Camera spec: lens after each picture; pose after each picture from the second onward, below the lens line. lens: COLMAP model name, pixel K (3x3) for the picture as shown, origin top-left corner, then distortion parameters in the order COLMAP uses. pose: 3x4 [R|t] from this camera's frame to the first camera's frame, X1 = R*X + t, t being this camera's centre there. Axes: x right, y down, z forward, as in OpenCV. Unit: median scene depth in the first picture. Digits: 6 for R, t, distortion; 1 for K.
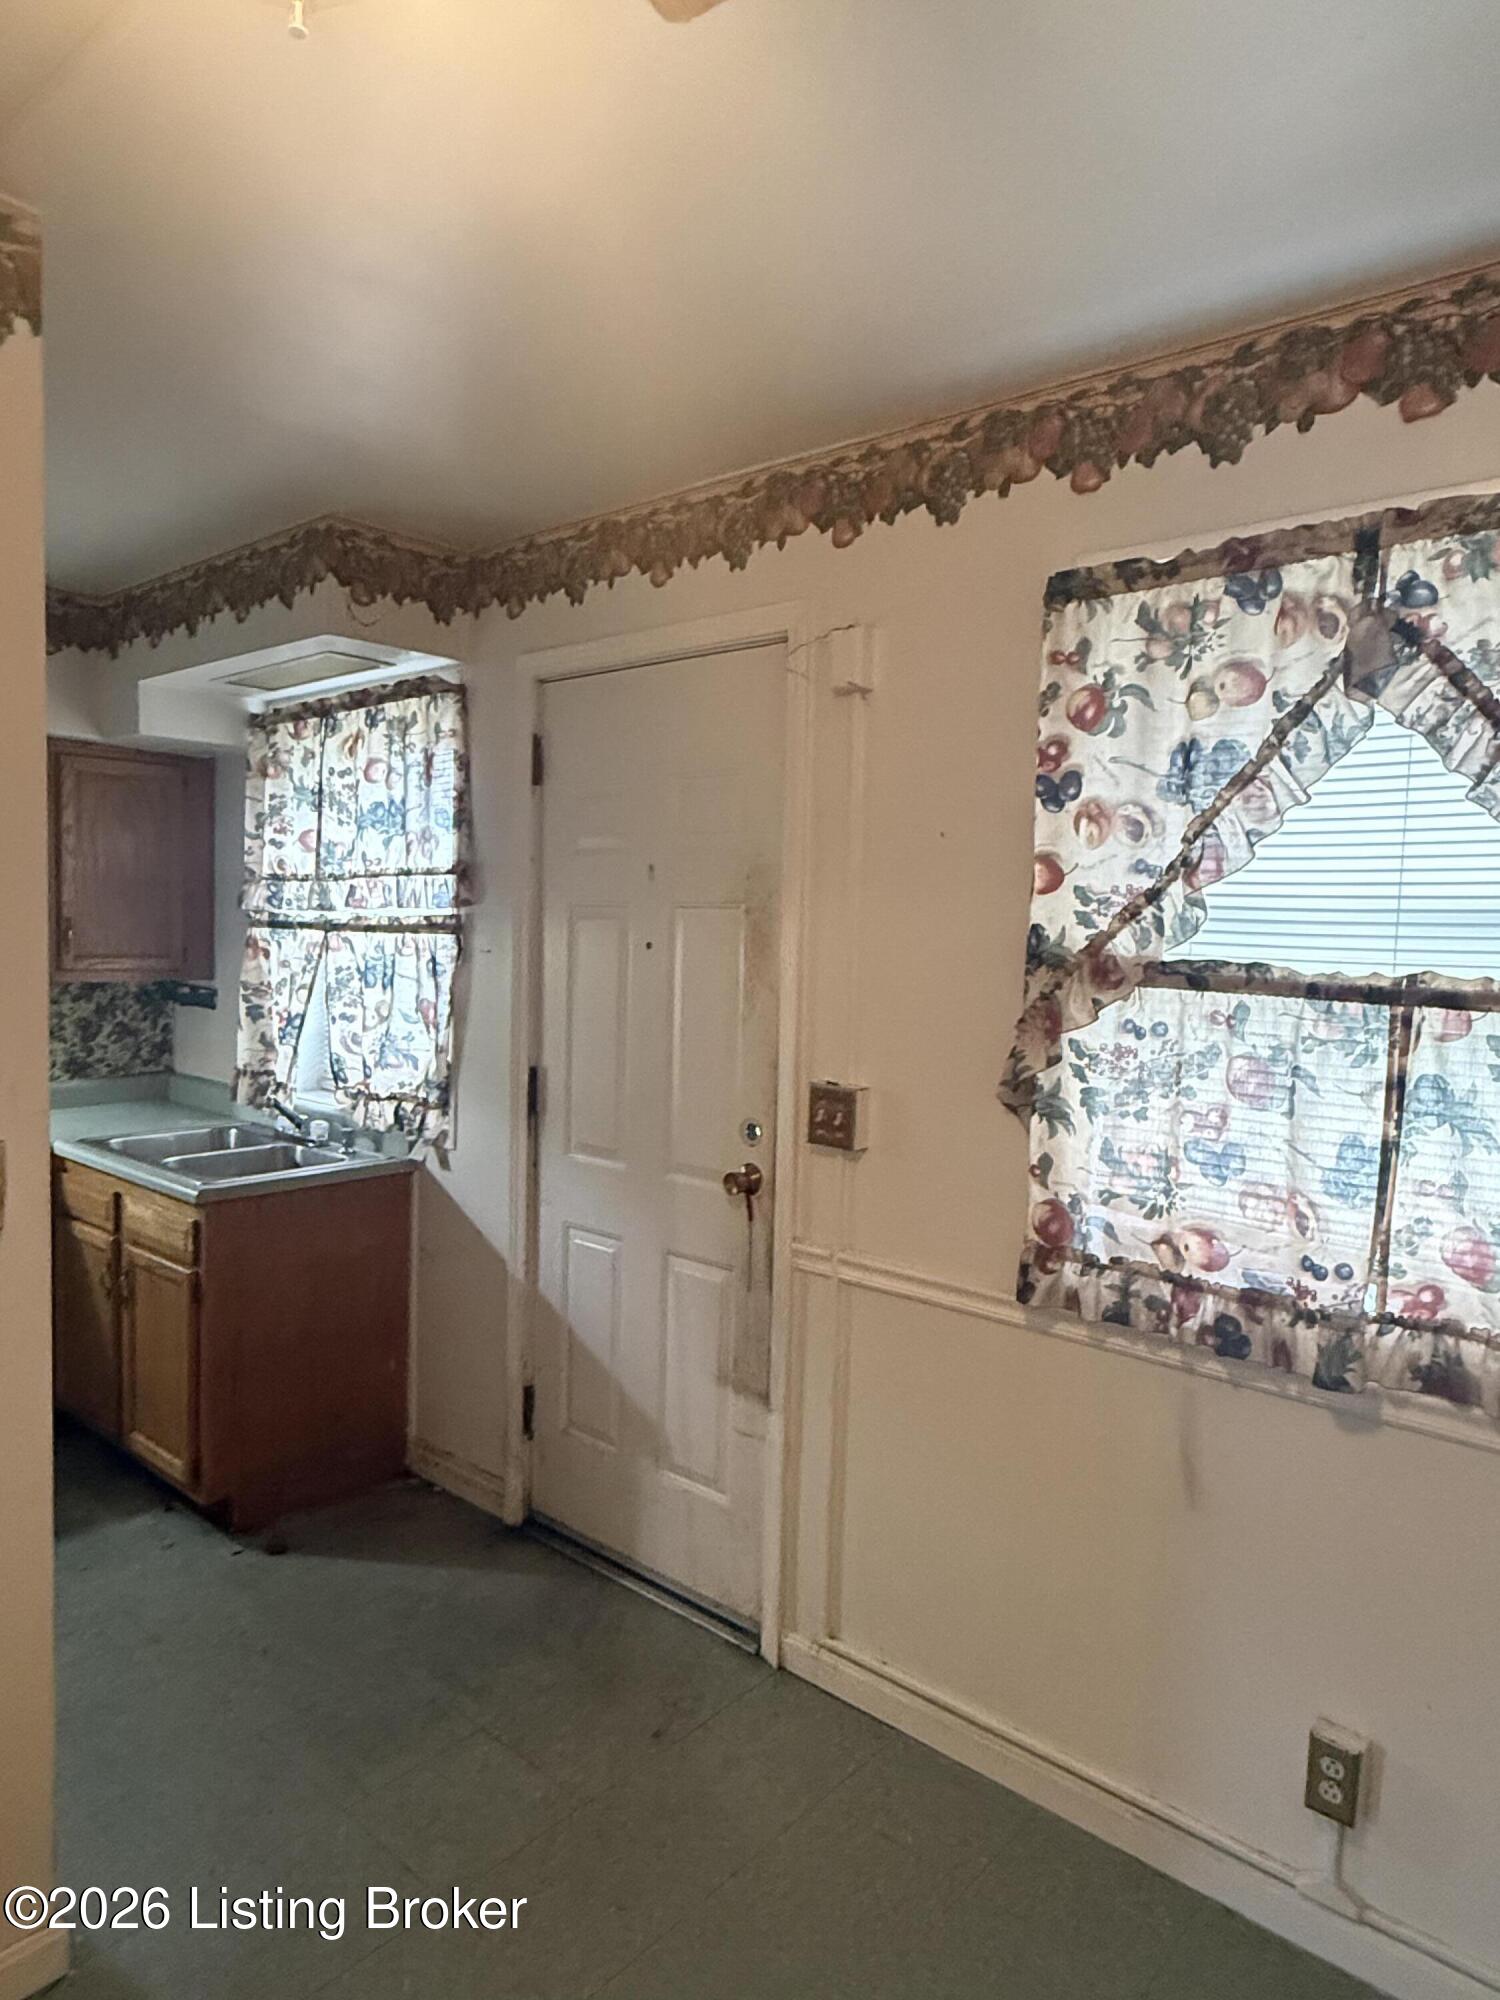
lens RADIAL K [[1247.9, 0, 748.3], [0, 1247.9, 1001.8], [0, 0, 1]] dist [0.002172, -0.005274]
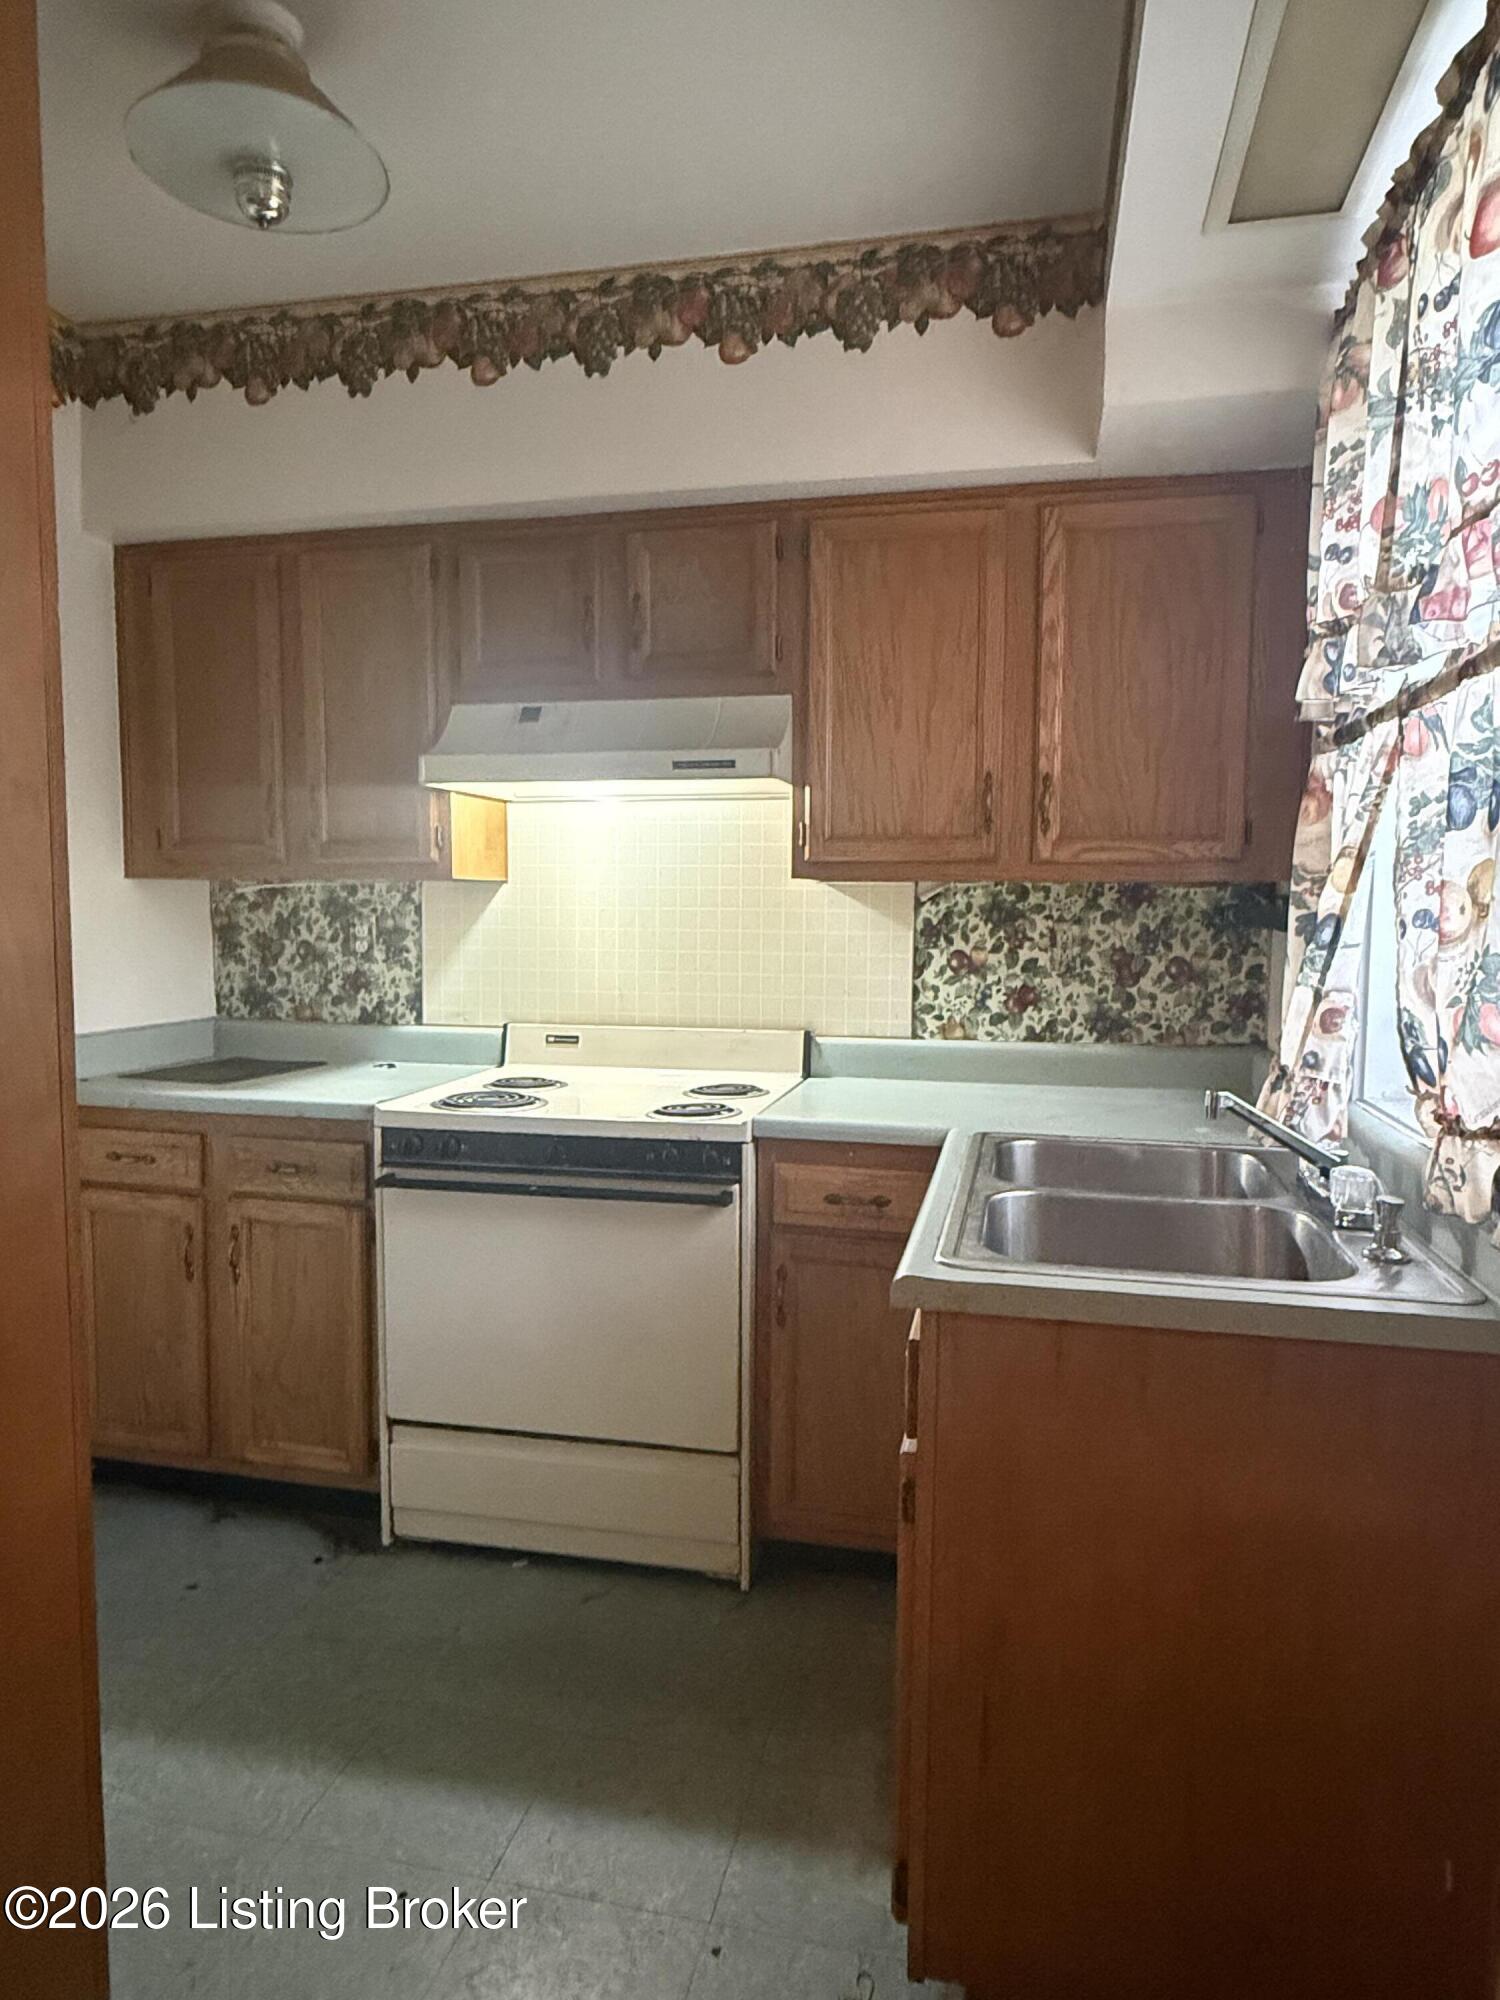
lens RADIAL K [[1247.9, 0, 739.0], [0, 1247.9, 1018.8], [0, 0, 1]] dist [0.002172, -0.005274]
pose [[0.470999, 0.049553, -0.880741, -0.040354], [-0.037227, 0.998648, 0.036279, 0.021616], [0.881348, 0.015700, 0.472207, 0.348480]]
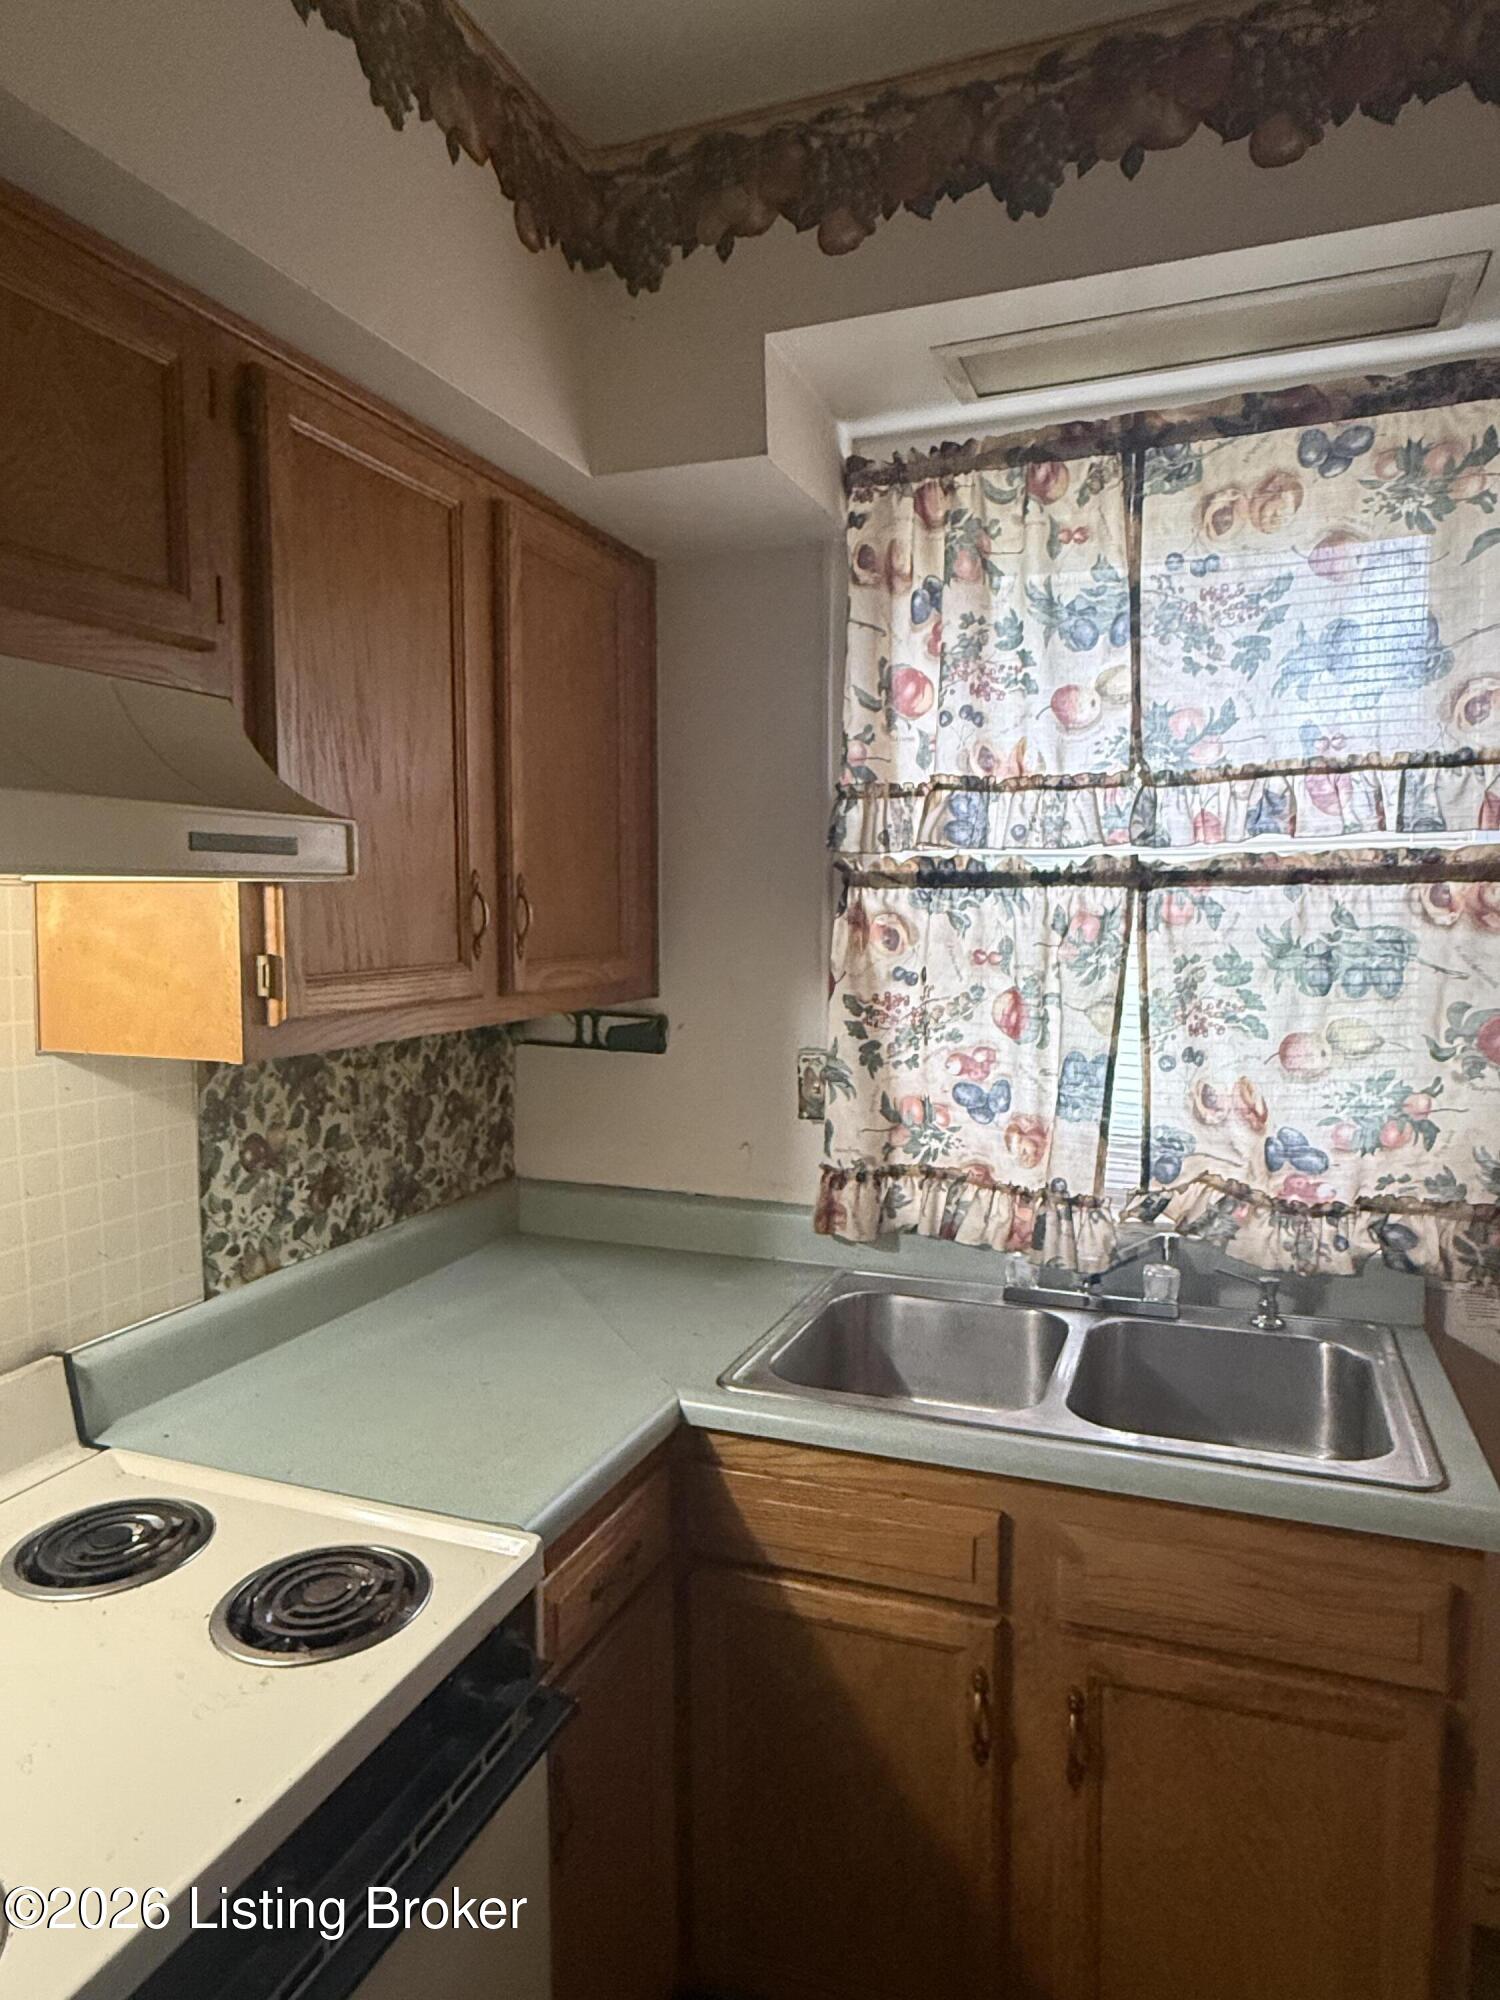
lens RADIAL K [[1247.9, 0, 746.2], [0, 1247.9, 999.4], [0, 0, 1]] dist [0.002172, -0.005274]
pose [[0.934956, -0.065596, 0.348648, -0.380324], [0.053609, 0.997595, 0.043930, -0.024239], [-0.350691, -0.022382, 0.936224, 0.334137]]
